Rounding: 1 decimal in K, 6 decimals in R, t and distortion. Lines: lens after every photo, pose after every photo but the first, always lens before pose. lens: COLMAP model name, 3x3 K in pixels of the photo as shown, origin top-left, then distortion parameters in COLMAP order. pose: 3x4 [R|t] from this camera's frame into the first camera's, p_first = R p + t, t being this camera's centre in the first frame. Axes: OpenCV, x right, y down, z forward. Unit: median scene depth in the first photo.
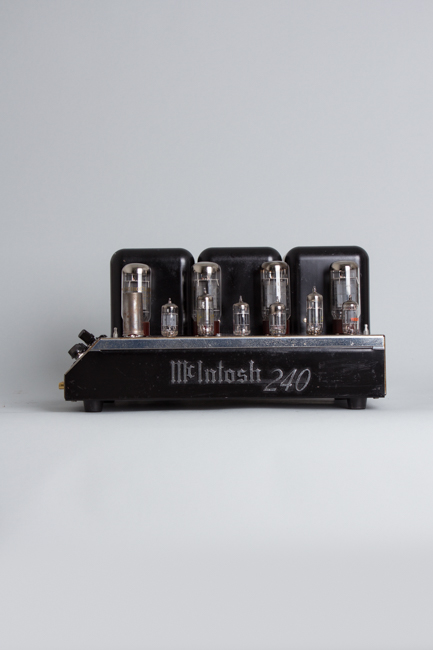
lens RADIAL K [[1298.8, 0, 216.6], [0, 1298.8, 325.1], [0, 0, 1]] dist [-0.111827, 0.000000]
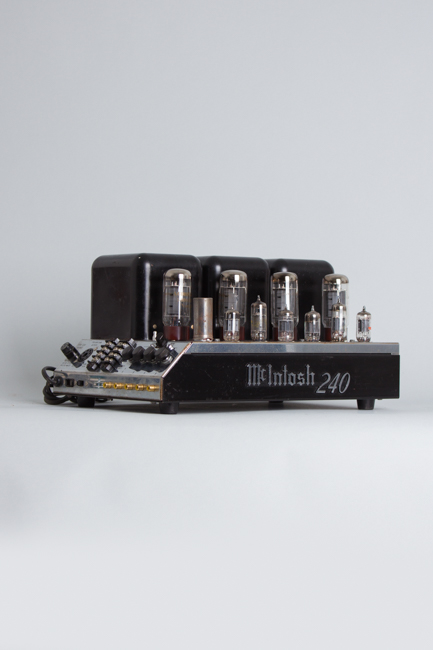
lens RADIAL K [[1298.8, 0, 216.8], [0, 1298.8, 325.2], [0, 0, 1]] dist [-0.111827, 0.000000]
pose [[0.888288, 0.024718, 0.458621, -0.534999], [-0.023758, 0.999687, -0.007862, 0.004709], [-0.458672, -0.003912, 0.888597, 0.078555]]
